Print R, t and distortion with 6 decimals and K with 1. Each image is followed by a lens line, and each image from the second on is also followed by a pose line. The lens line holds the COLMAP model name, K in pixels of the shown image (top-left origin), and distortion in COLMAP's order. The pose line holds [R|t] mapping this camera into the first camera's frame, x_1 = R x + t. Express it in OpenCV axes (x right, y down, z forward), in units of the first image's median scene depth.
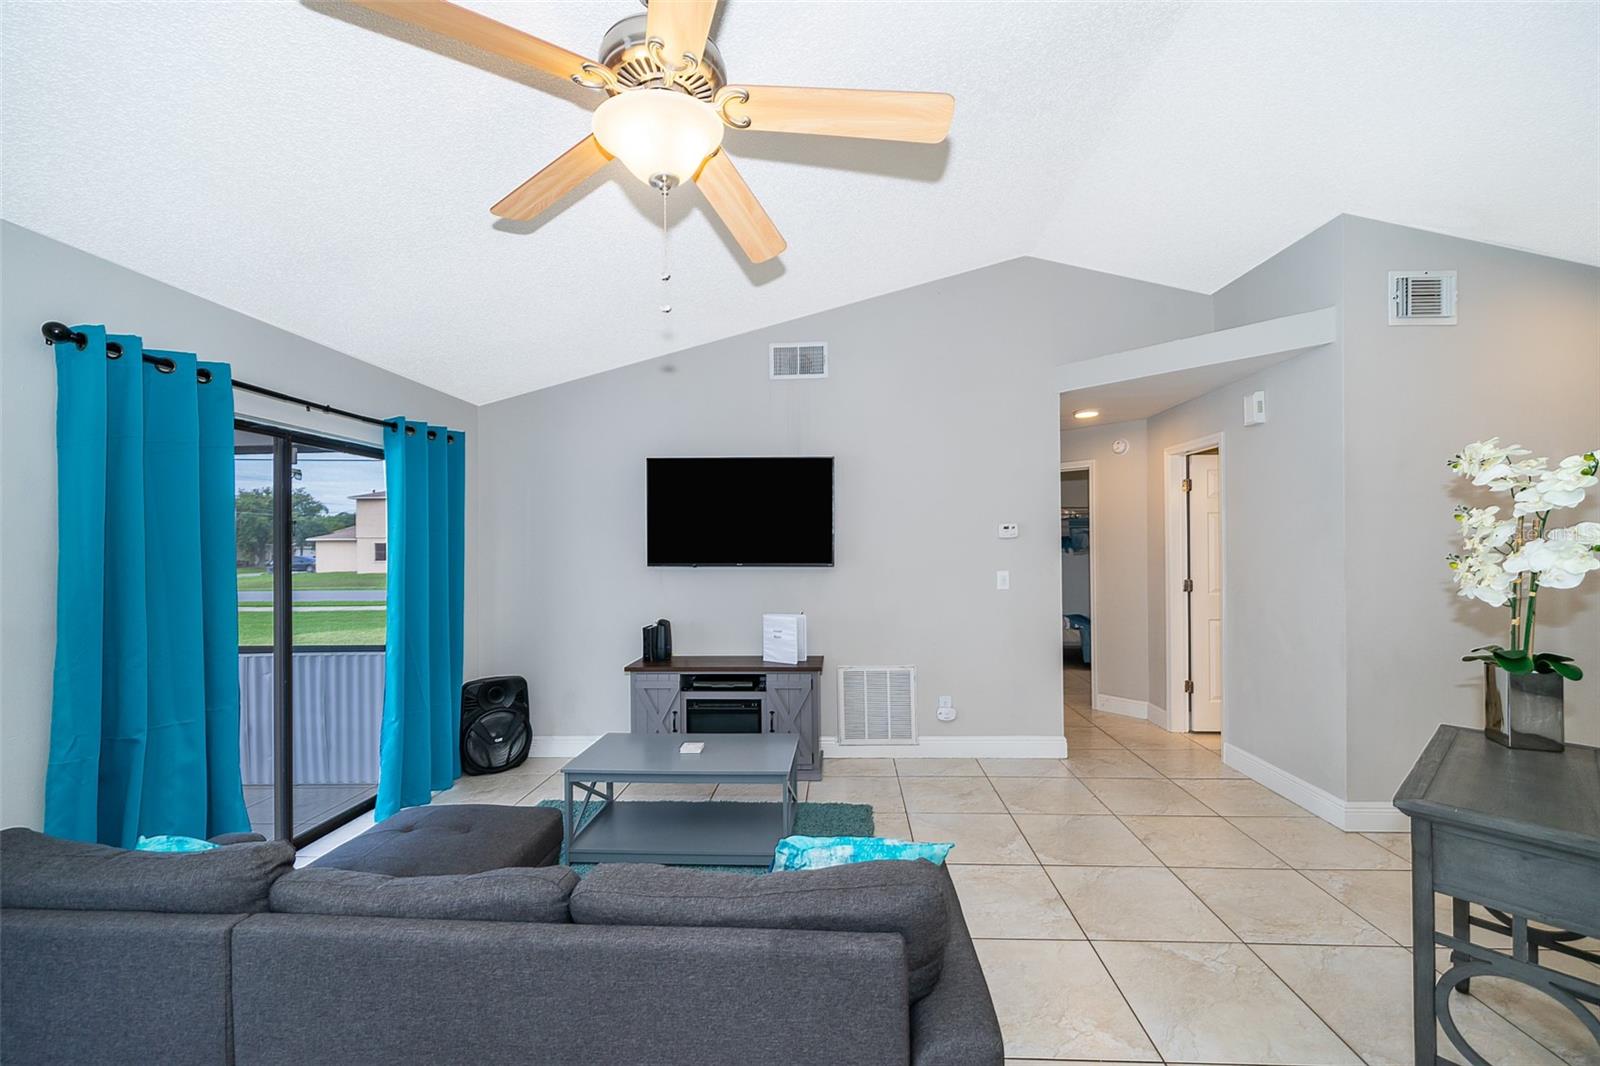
lens RADIAL K [[641.7, 0, 814.1], [0, 641.7, 543.3], [0, 0, 1]] dist [-0.002333, 0.000584]
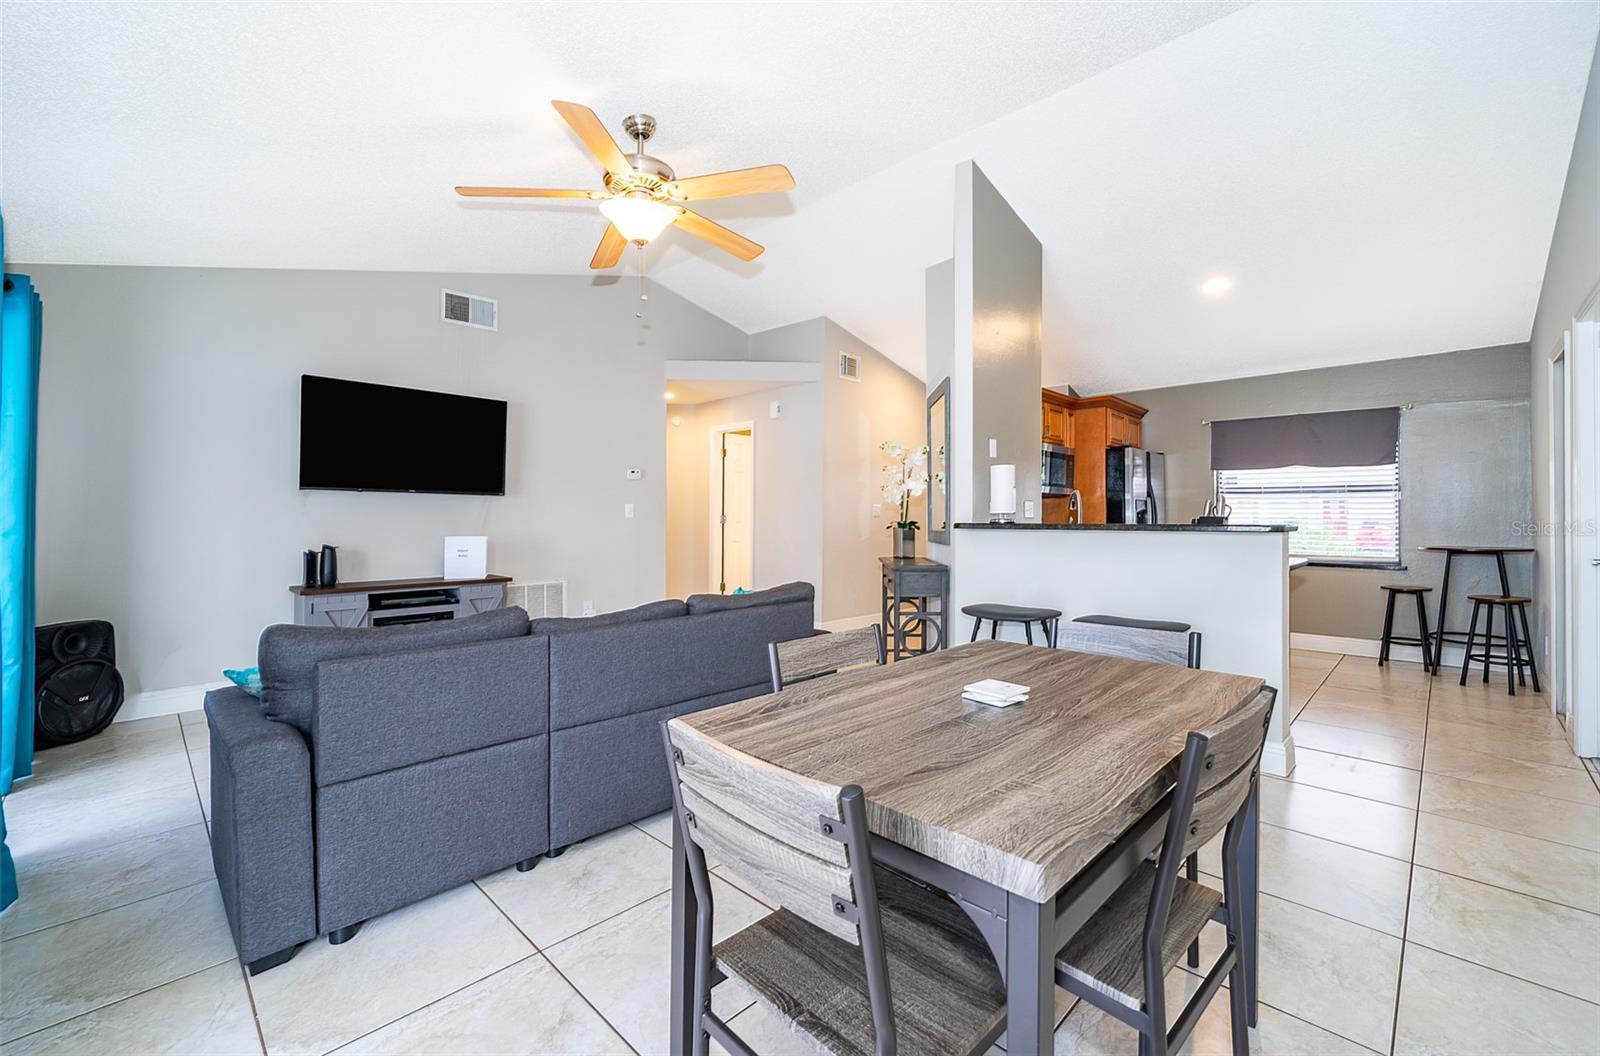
lens RADIAL K [[662.1, 0, 824.0], [0, 662.1, 509.0], [0, 0, 1]] dist [0.001917, 0.000686]
pose [[0.650596, 0.019957, 0.759162, -0.543971], [-0.011263, 0.999798, -0.016631, 0.079082], [-0.759341, 0.002270, 0.650689, -0.235945]]
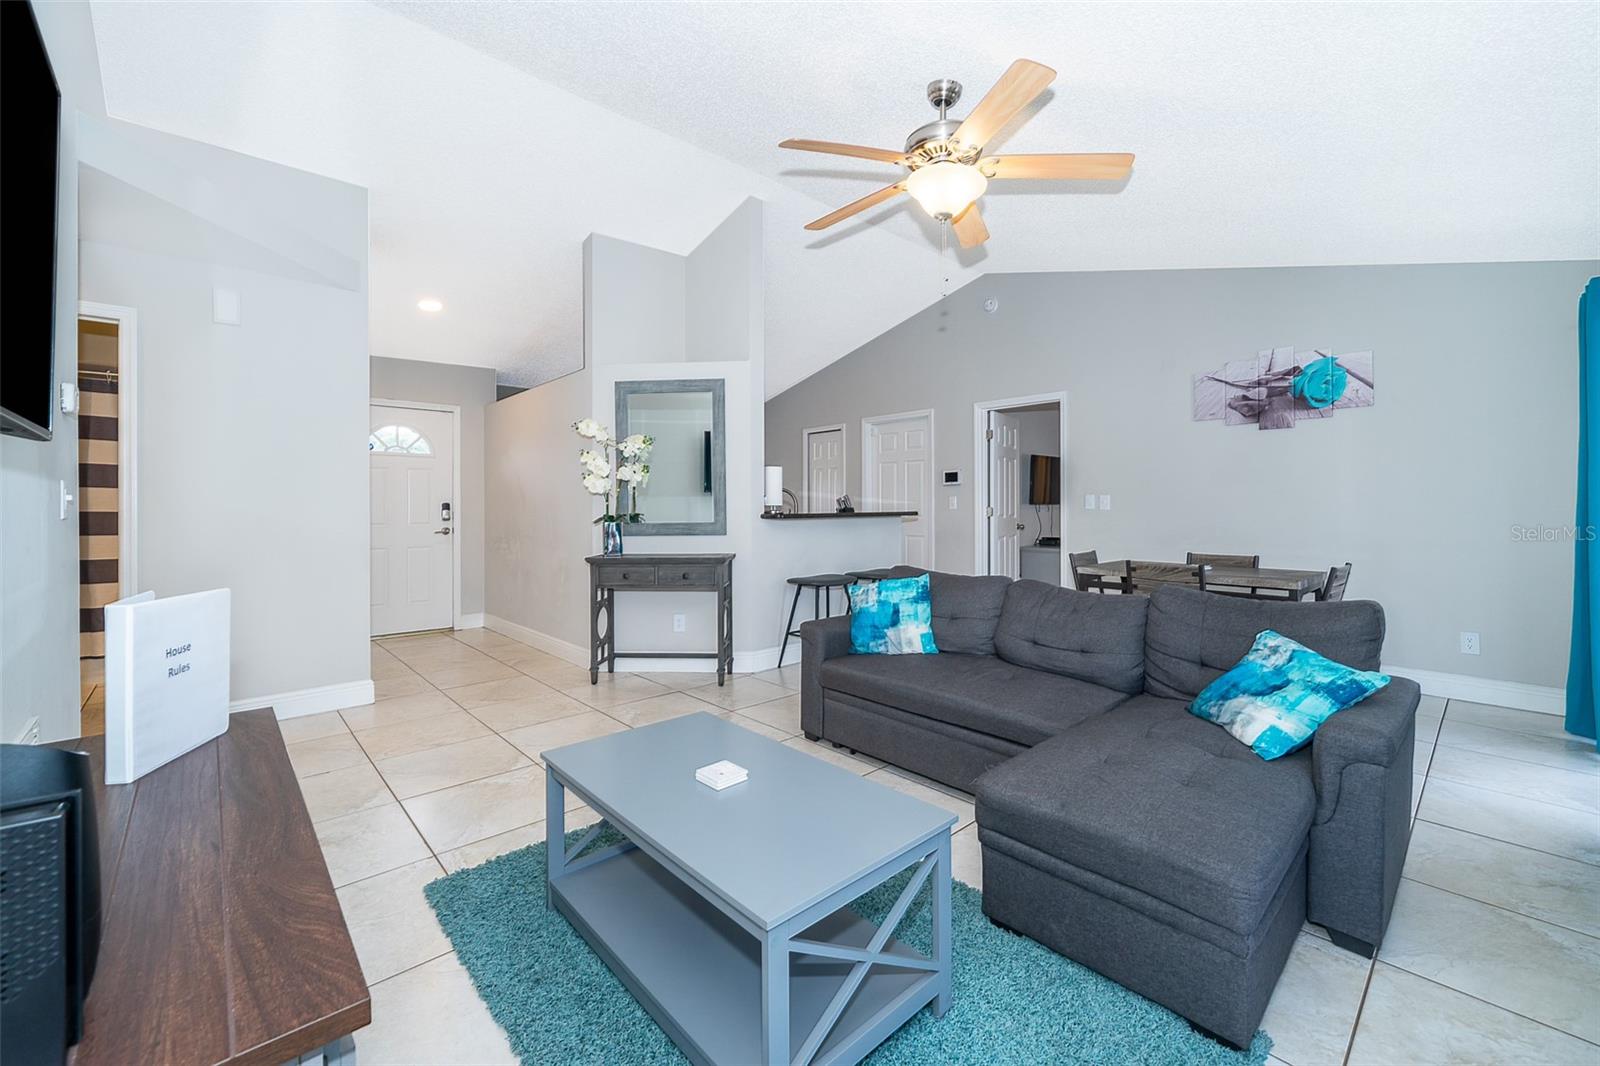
lens RADIAL K [[641.7, 0, 804.9], [0, 641.7, 504.2], [0, 0, 1]] dist [-0.002333, 0.000584]
pose [[-0.709536, 0.015997, 0.704488, -0.483273], [0.008183, 0.999862, -0.014462, 0.081508], [-0.704622, -0.004497, -0.709568, 1.019733]]
